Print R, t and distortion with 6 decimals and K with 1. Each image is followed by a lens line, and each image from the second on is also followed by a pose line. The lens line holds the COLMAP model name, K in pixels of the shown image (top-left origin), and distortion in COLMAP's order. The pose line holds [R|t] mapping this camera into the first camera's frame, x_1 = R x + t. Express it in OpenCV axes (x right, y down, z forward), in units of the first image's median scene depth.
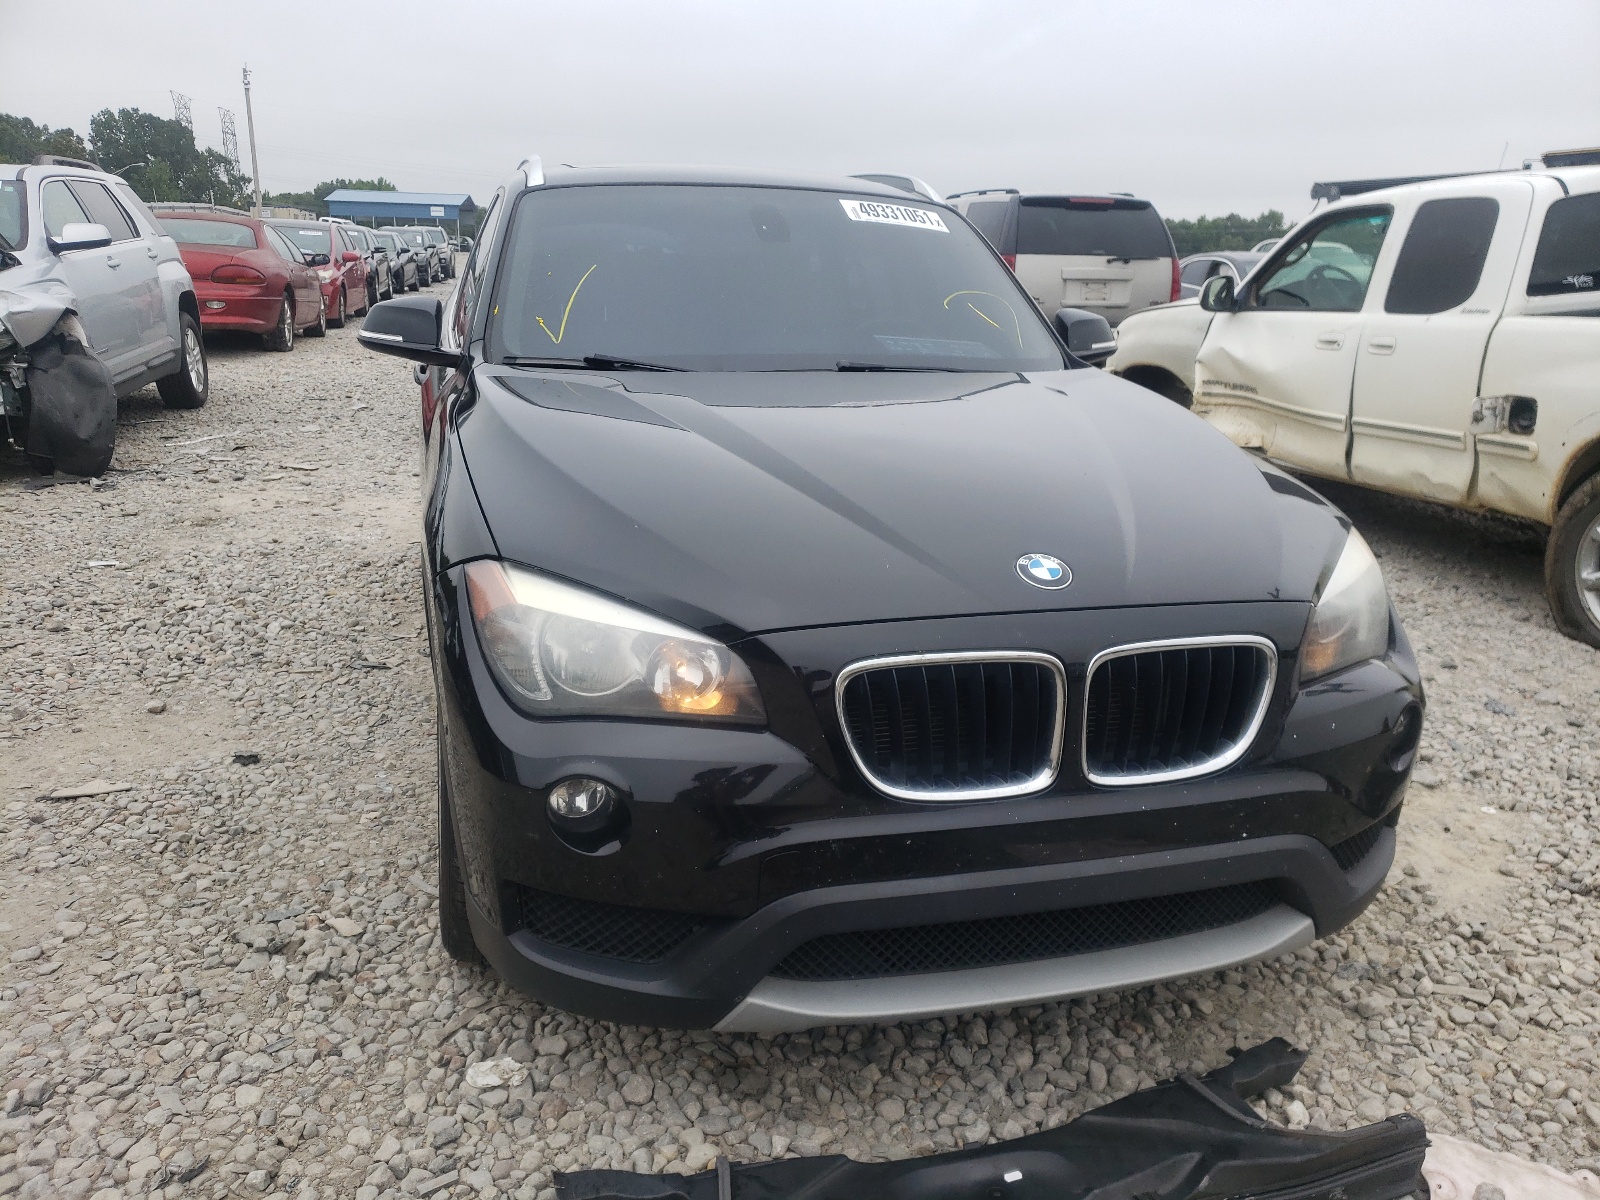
lens RADIAL K [[1223.0, 0, 800.0], [0, 1223.0, 575.1], [0, 0, 1]] dist [0.004856, -0.000146]
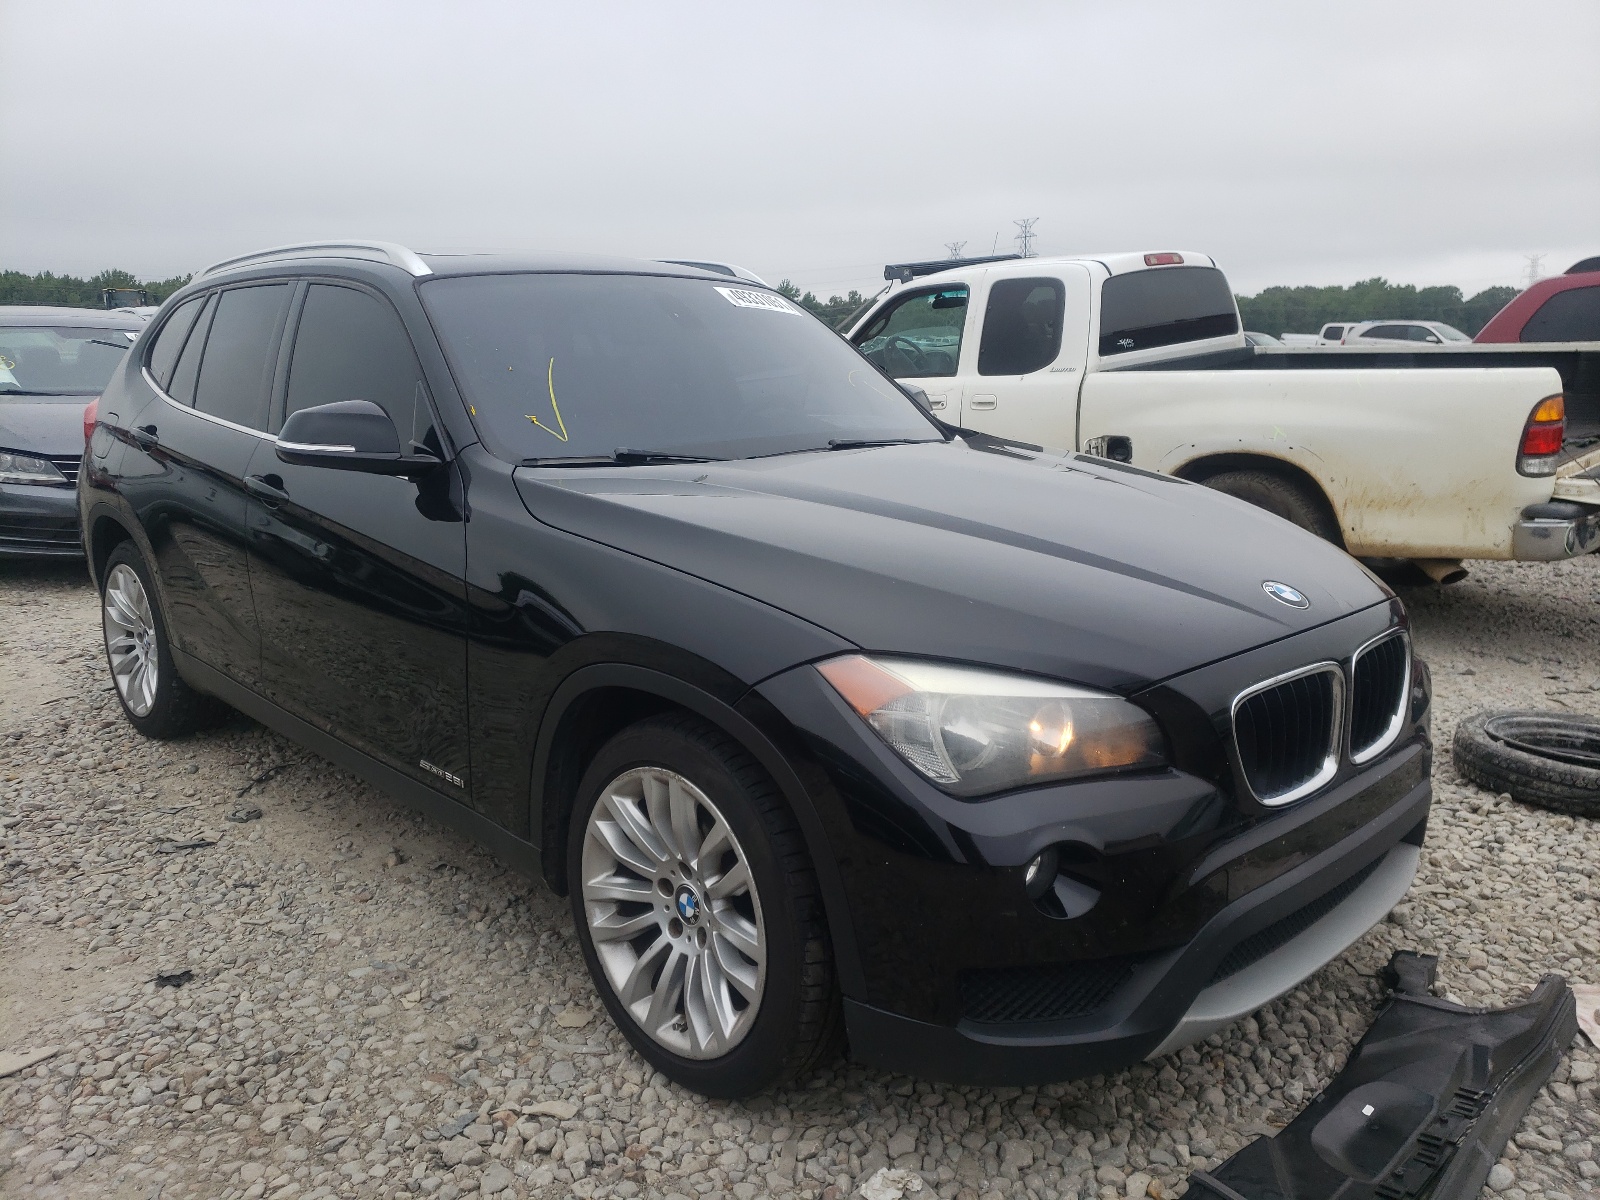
lens RADIAL K [[1201.9, 0, 800.0], [0, 1201.9, 600.0], [0, 0, 1]] dist [0.047284, 0.000252]
pose [[0.888064, -0.126551, 0.441958, -0.253278], [0.143898, 0.989576, -0.005789, -0.020210], [-0.436618, 0.068738, 0.897017, 0.053151]]
